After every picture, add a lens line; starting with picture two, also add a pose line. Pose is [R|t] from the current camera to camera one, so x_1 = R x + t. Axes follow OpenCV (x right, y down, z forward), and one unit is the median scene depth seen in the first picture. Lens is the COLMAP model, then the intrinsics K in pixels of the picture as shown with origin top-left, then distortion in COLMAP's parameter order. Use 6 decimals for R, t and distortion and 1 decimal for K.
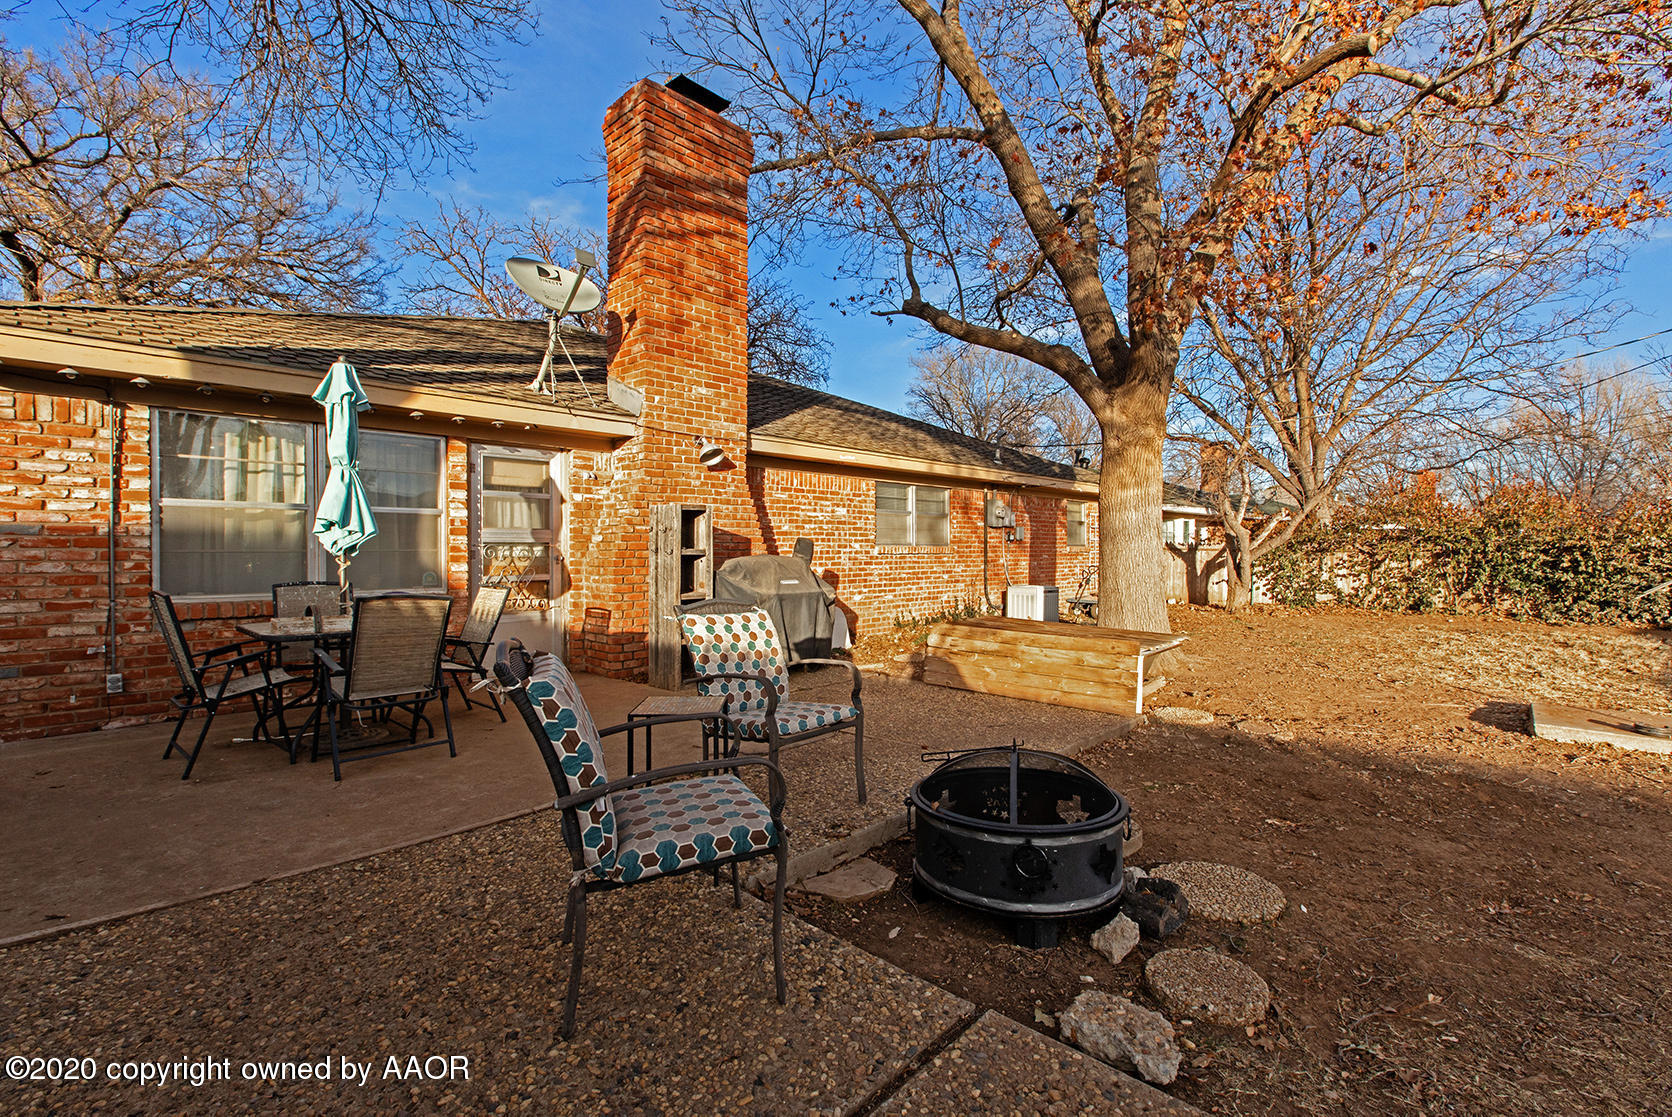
lens RADIAL K [[744.6, 0, 836.0], [0, 744.6, 558.5], [0, 0, 1]] dist [0.000881, 0.001016]
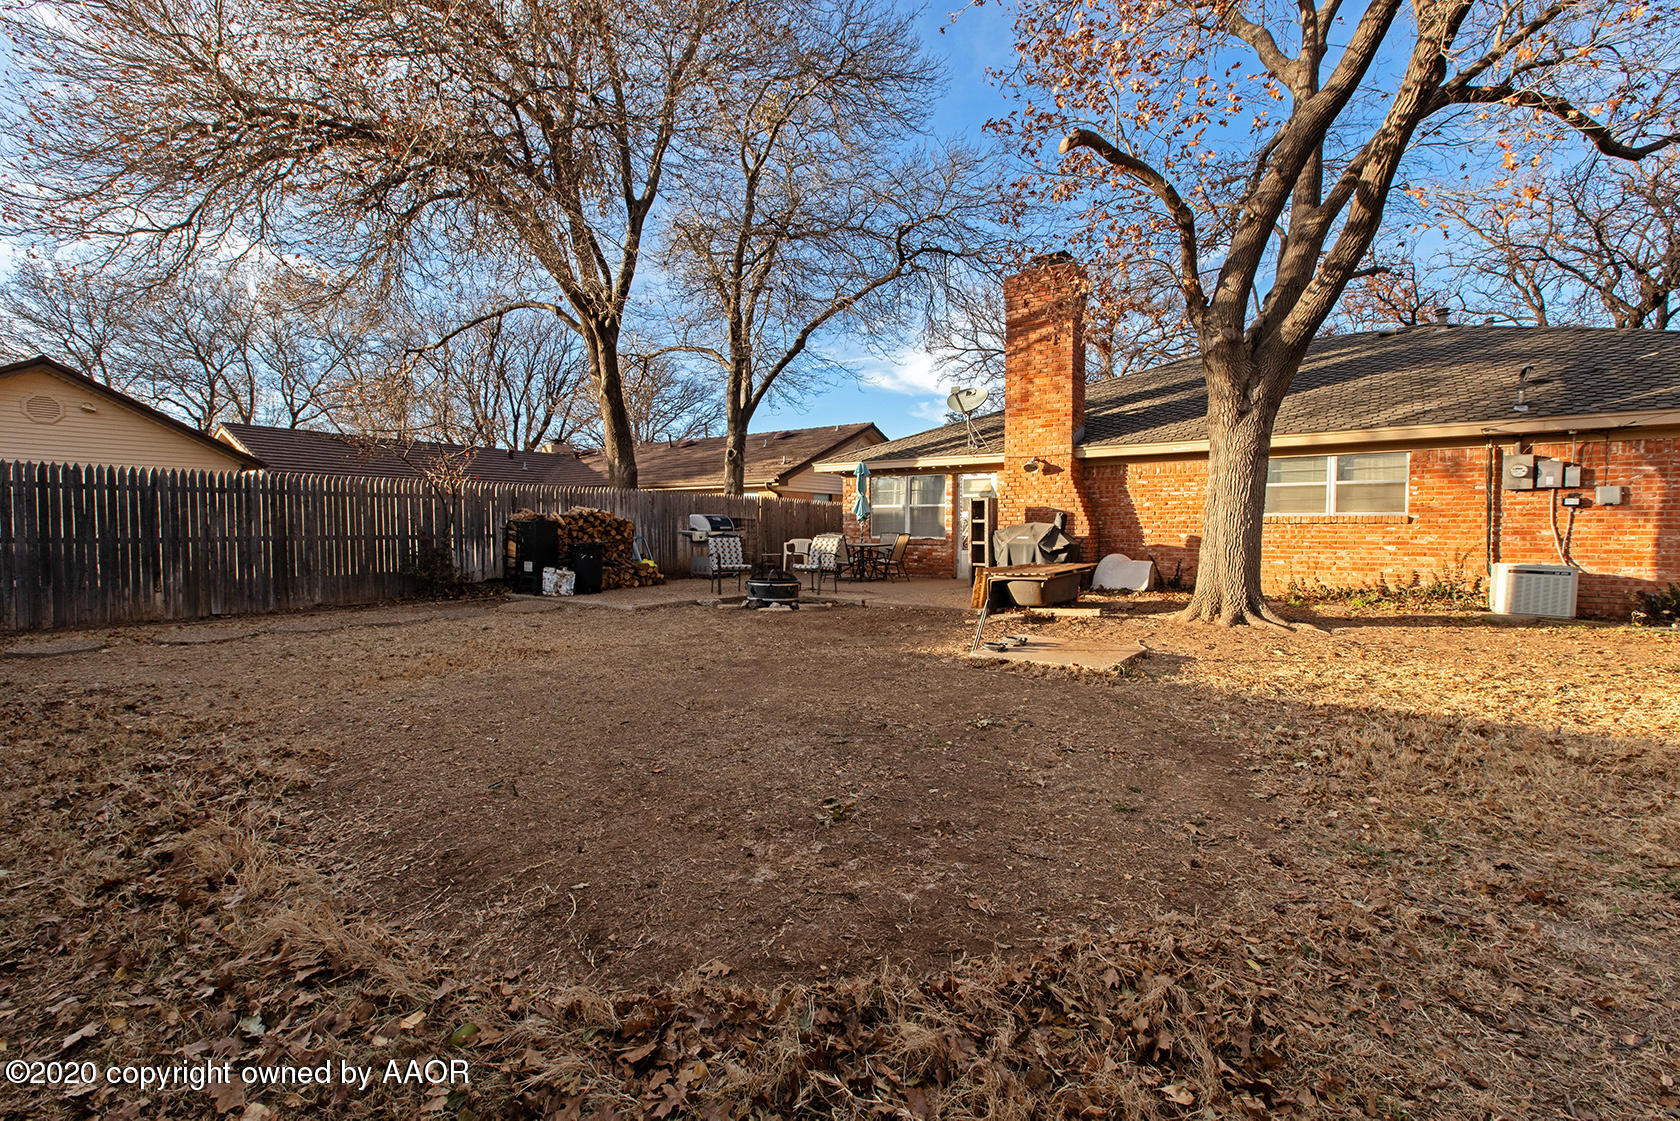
lens RADIAL K [[748.2, 0, 840.0], [0, 748.2, 560.5], [0, 0, 1]] dist [0.000881, 0.001016]
pose [[0.095200, 0.041454, -0.994595, 0.939267], [-0.014070, 0.999089, 0.040294, 0.010940], [0.995359, 0.010158, 0.095696, 0.221590]]
